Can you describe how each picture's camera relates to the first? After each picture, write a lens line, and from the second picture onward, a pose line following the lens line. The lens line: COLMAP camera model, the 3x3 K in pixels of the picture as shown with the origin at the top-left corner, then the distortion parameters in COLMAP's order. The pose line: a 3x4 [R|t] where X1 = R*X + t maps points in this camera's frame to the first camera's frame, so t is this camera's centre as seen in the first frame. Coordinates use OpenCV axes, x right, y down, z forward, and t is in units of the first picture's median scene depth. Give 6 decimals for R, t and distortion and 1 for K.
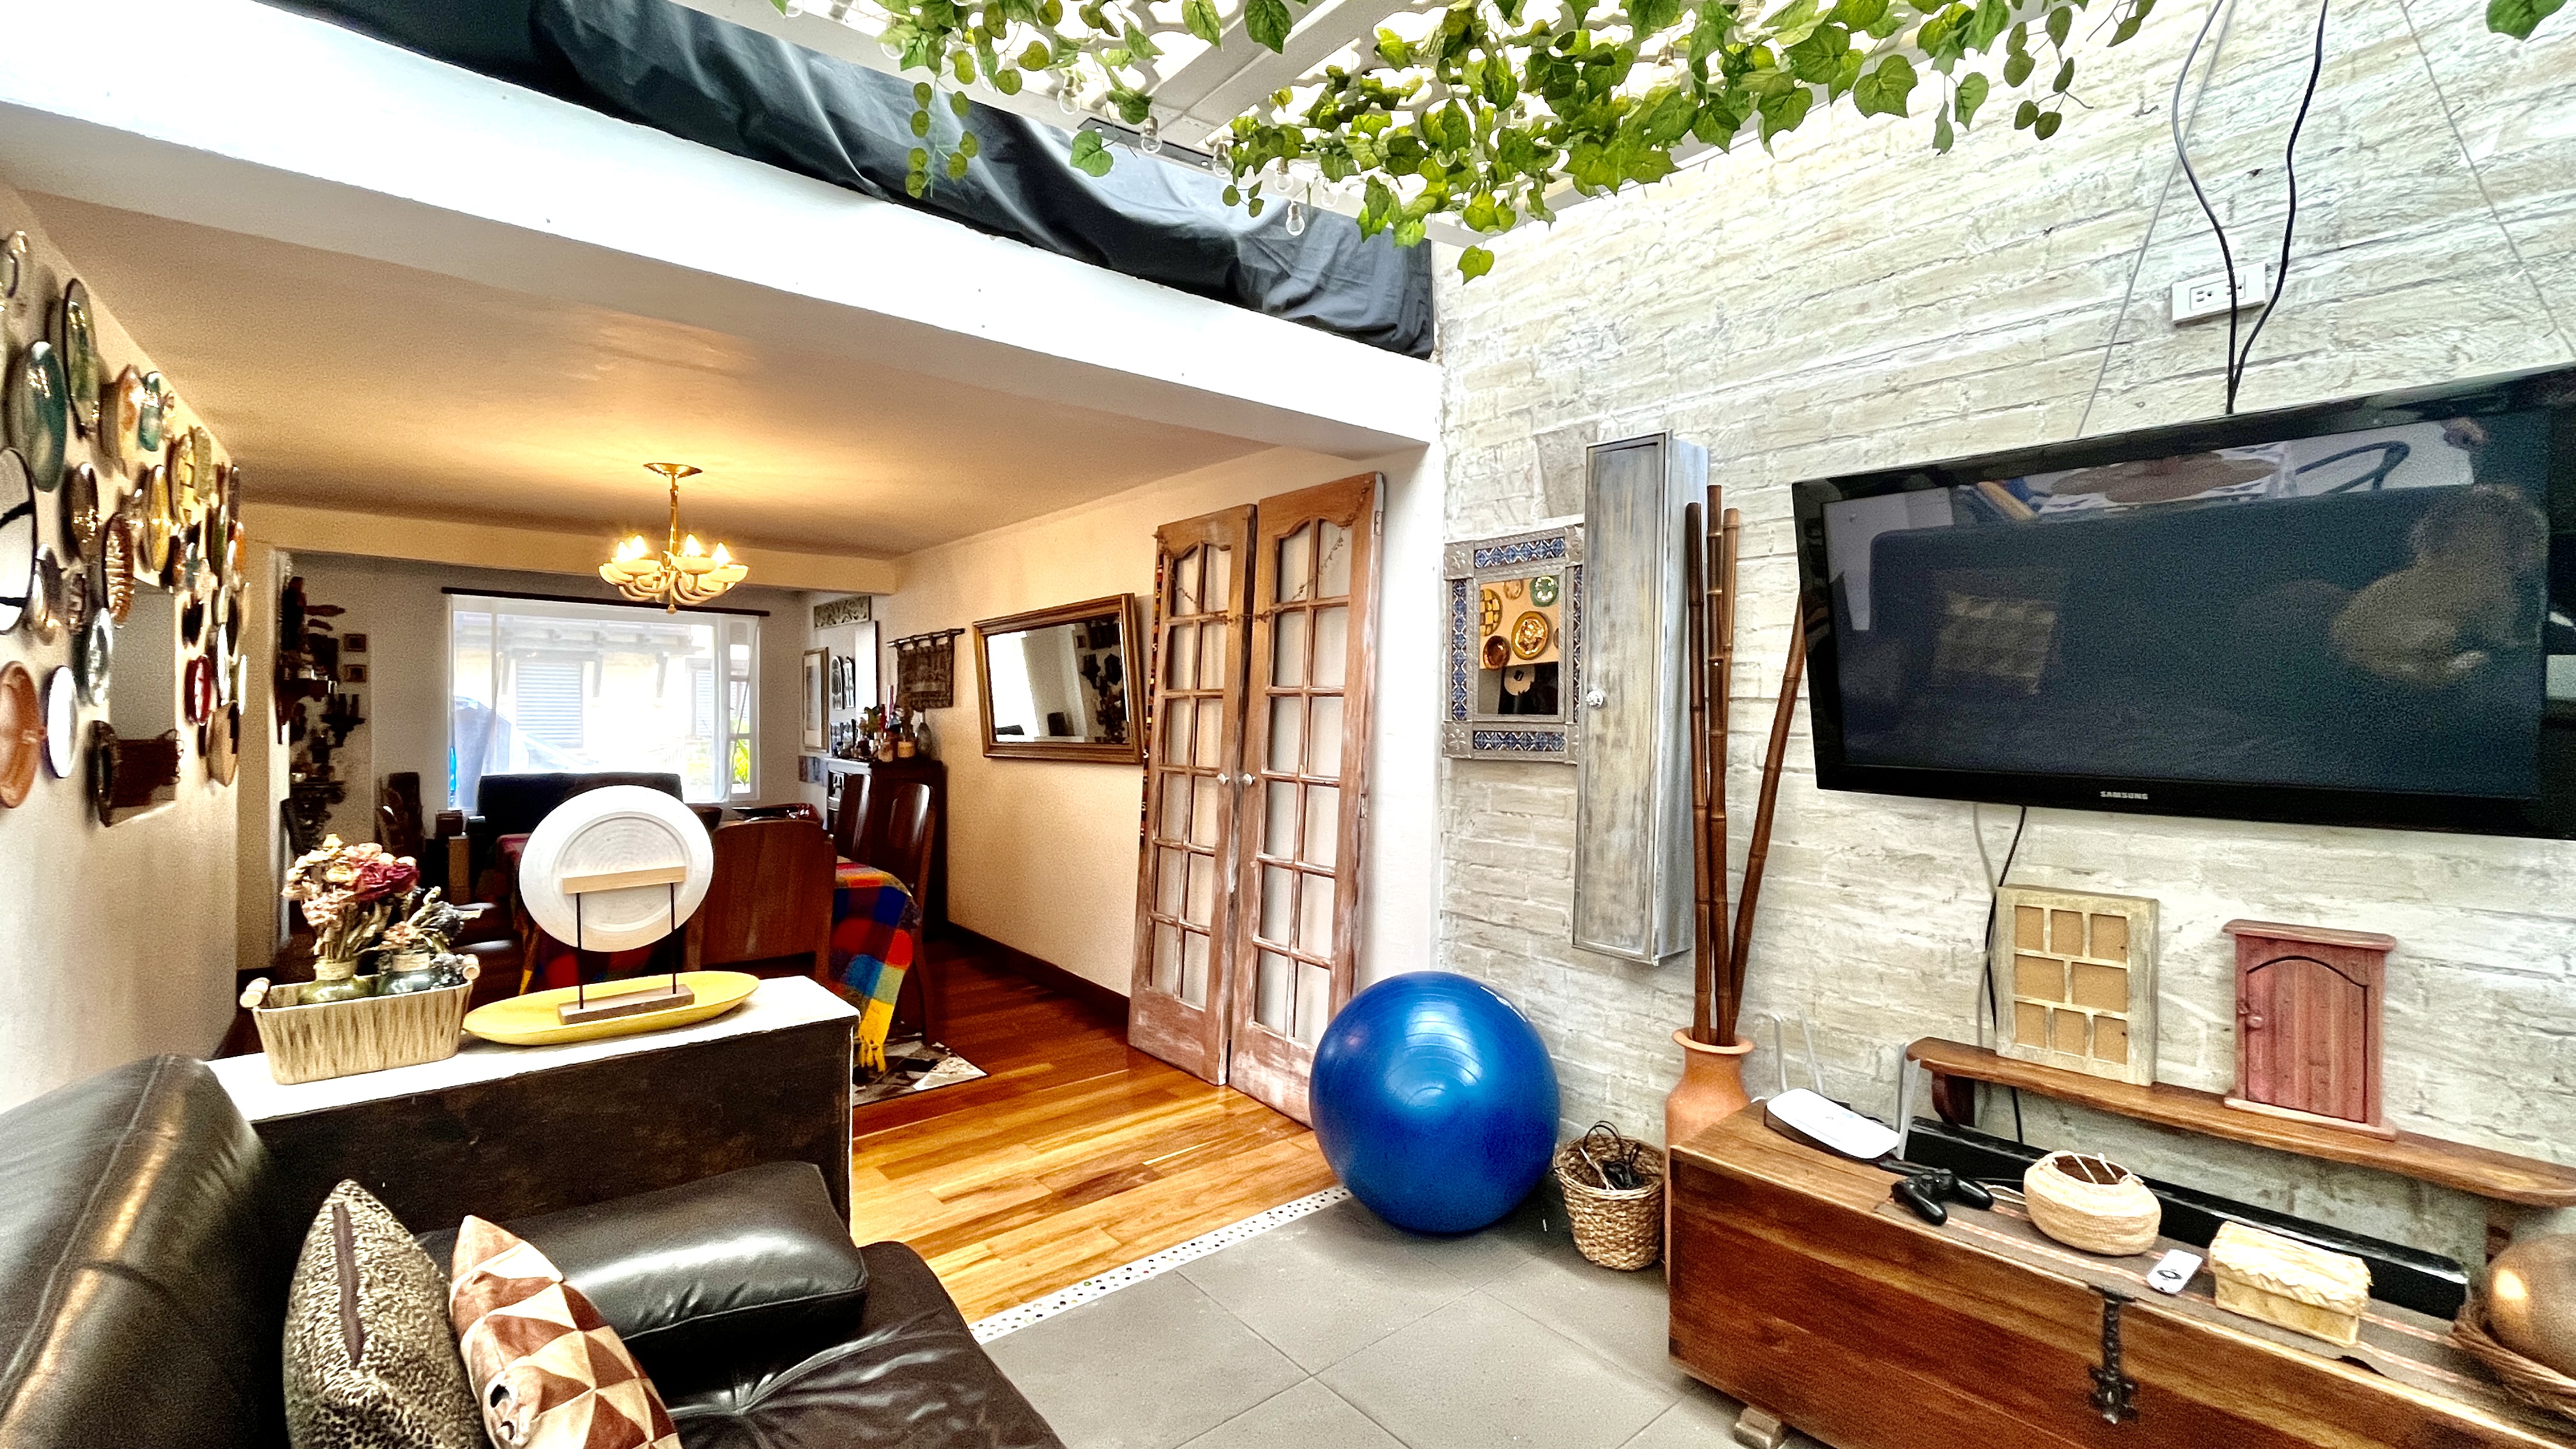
lens RADIAL K [[1054.4, 0, 1288.0], [0, 1054.4, 724.5], [0, 0, 1]] dist [-0.002200, -0.000294]
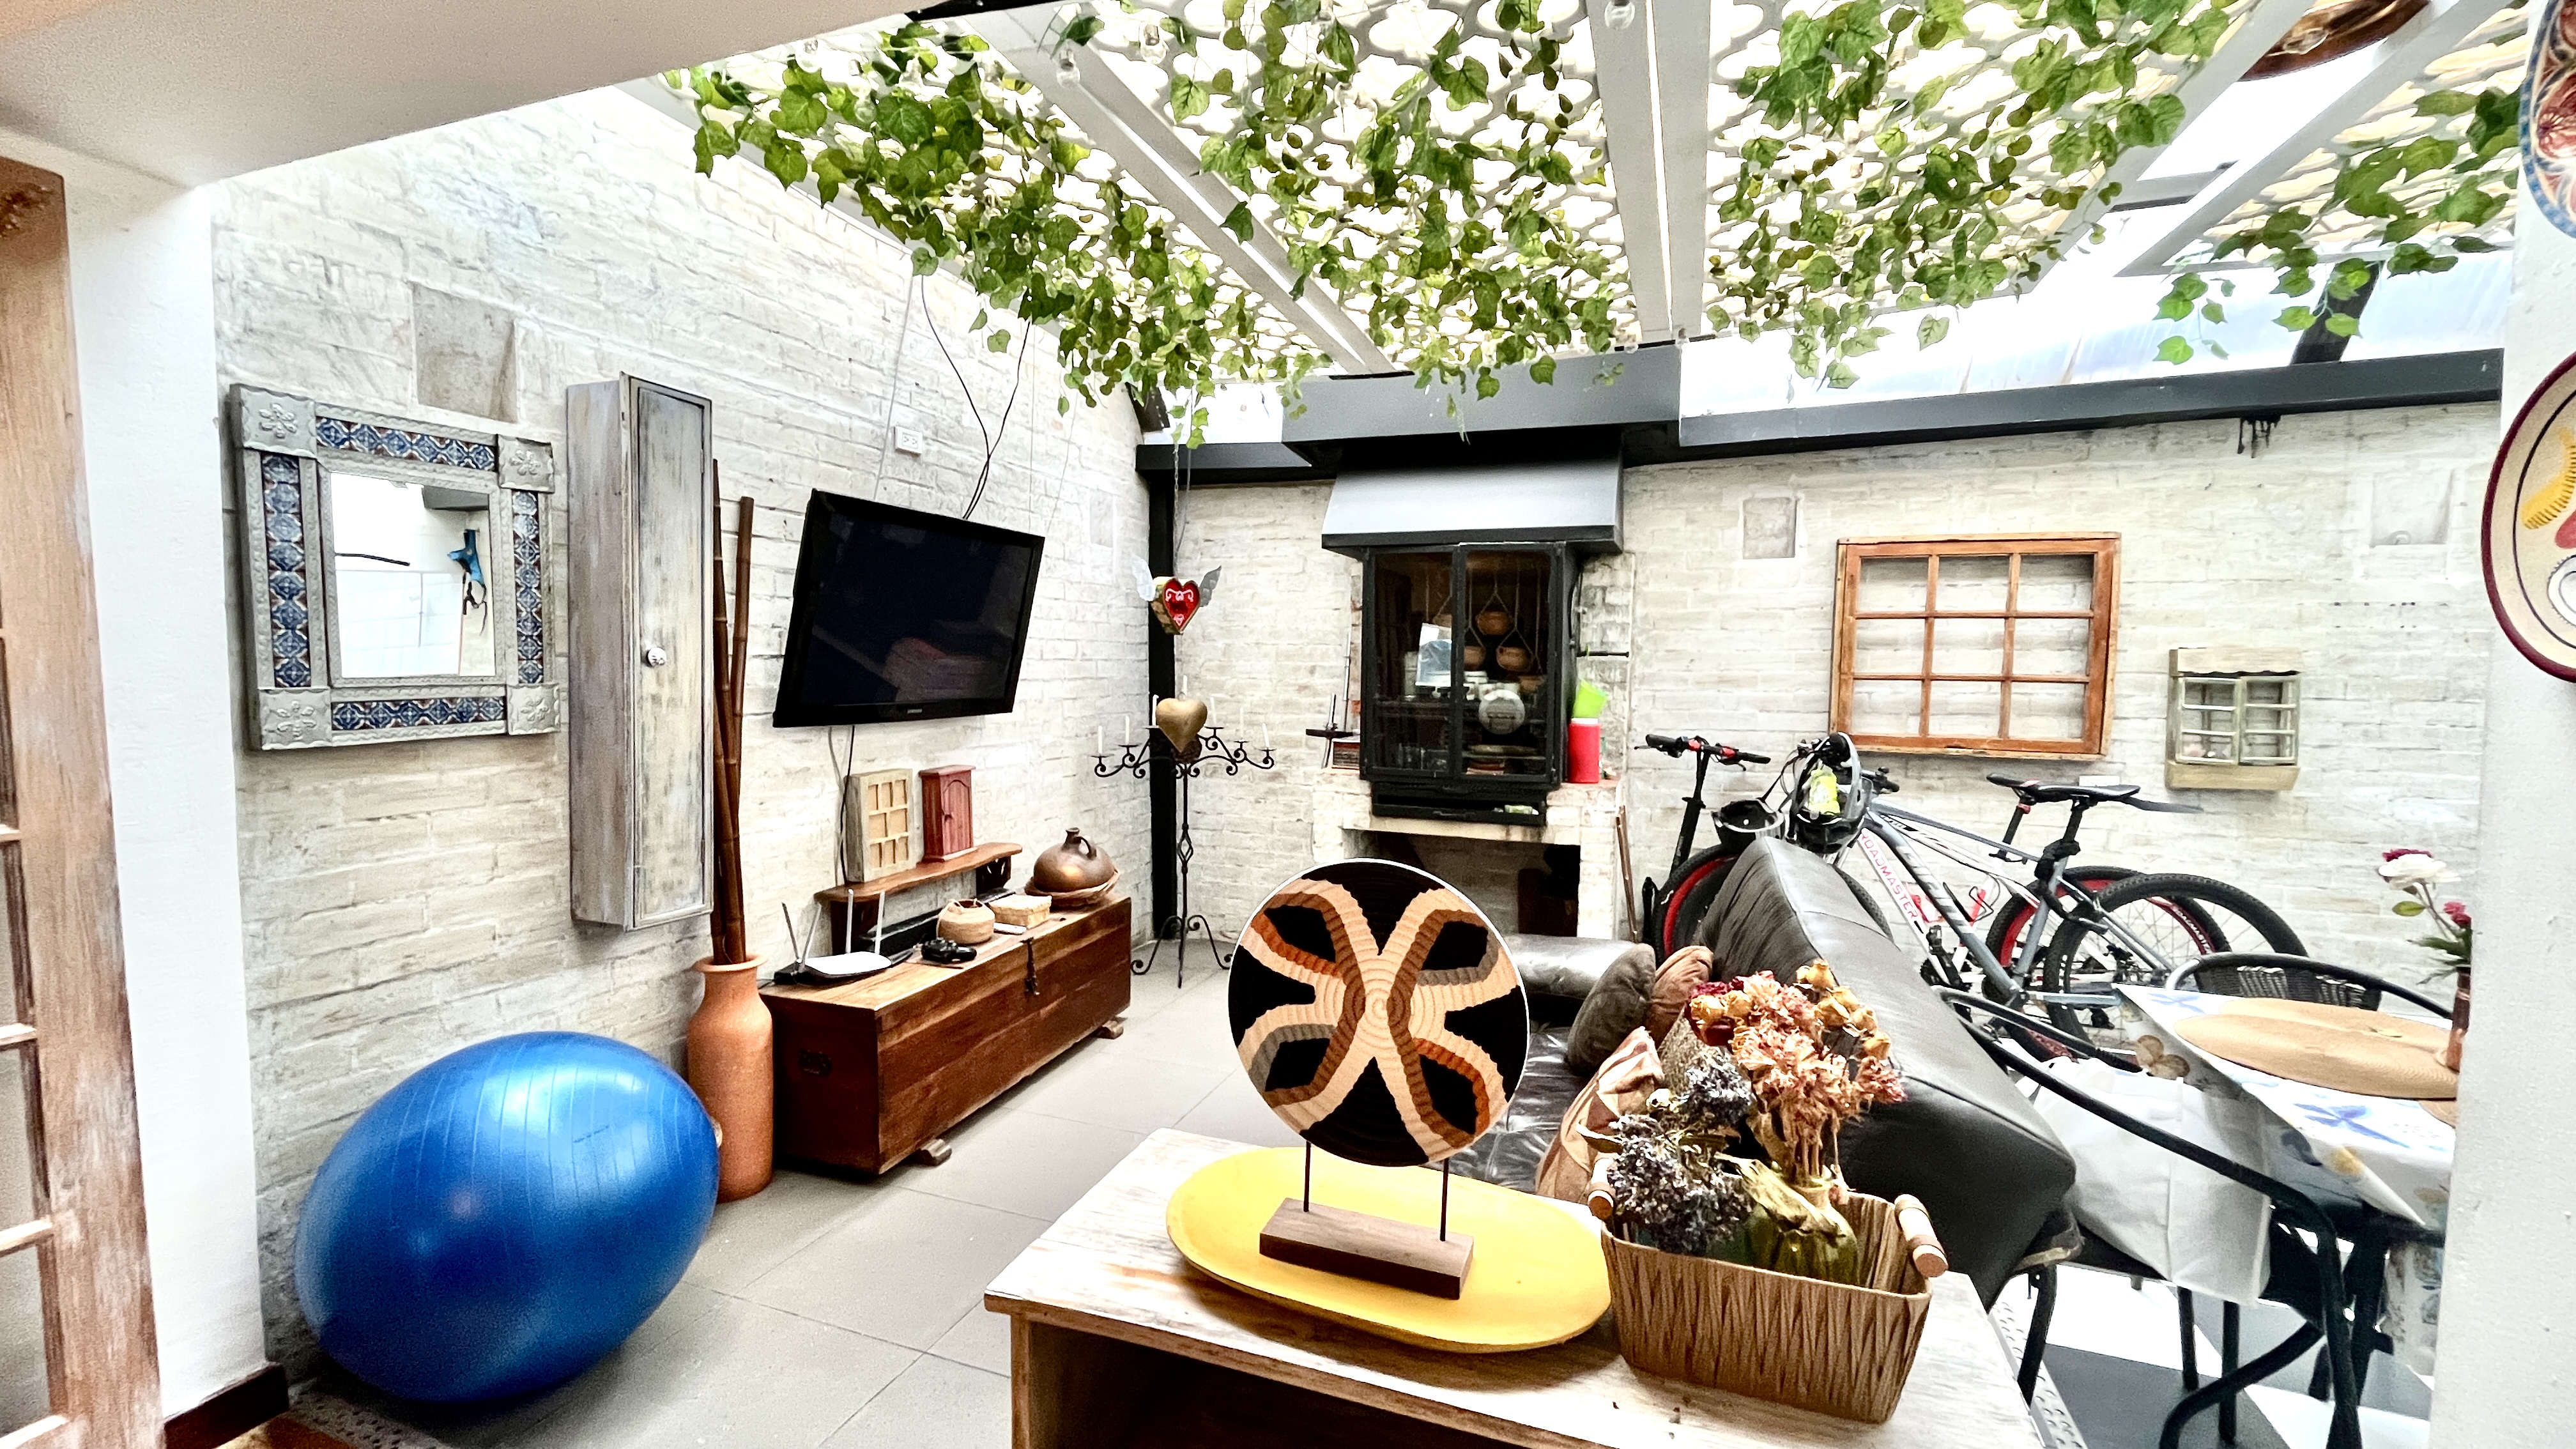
lens RADIAL K [[1054.4, 0, 1288.0], [0, 1054.4, 724.5], [0, 0, 1]] dist [-0.002200, -0.000294]
pose [[-0.492922, -0.067772, 0.867430, -0.799890], [-0.002133, 0.997053, 0.076687, -0.036971], [-0.870071, 0.035951, -0.491614, 0.972712]]
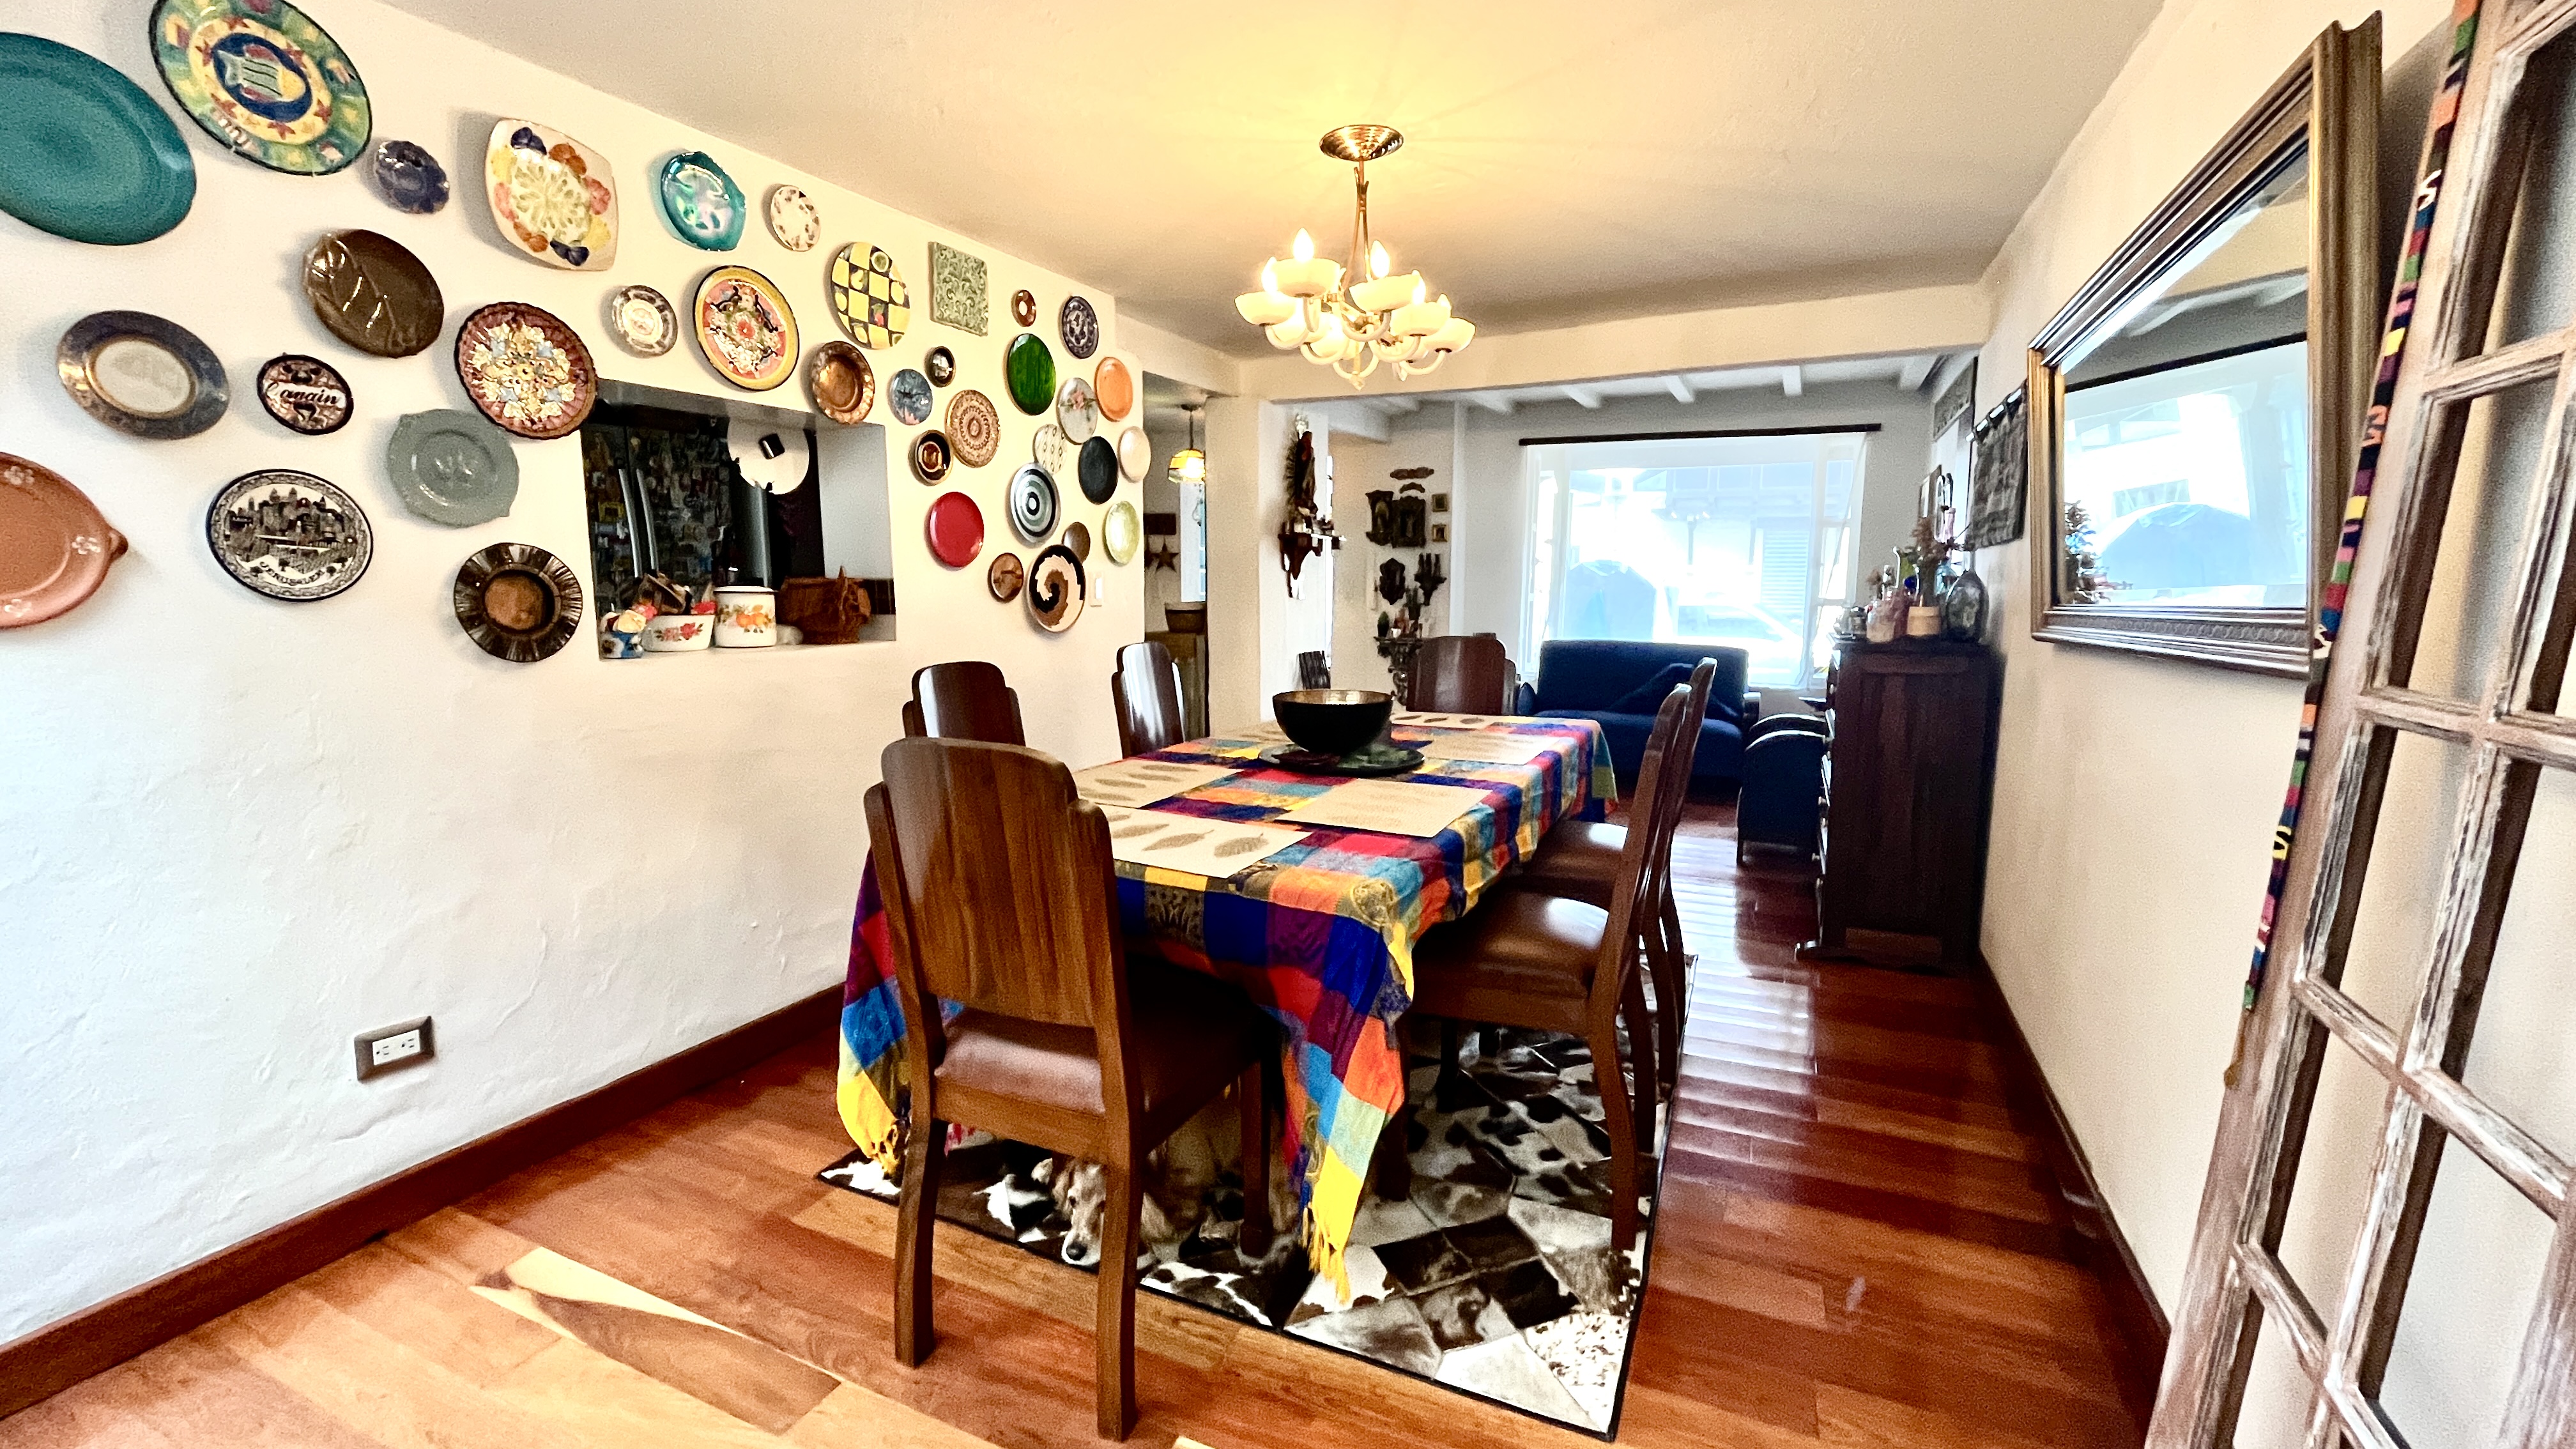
lens RADIAL K [[1054.4, 0, 1288.0], [0, 1054.4, 724.5], [0, 0, 1]] dist [-0.002200, -0.000294]
pose [[0.420469, 0.114768, -0.900019, -0.014499], [-0.009476, 0.992469, 0.122130, 0.030694], [0.907257, -0.042824, 0.418390, 1.103573]]
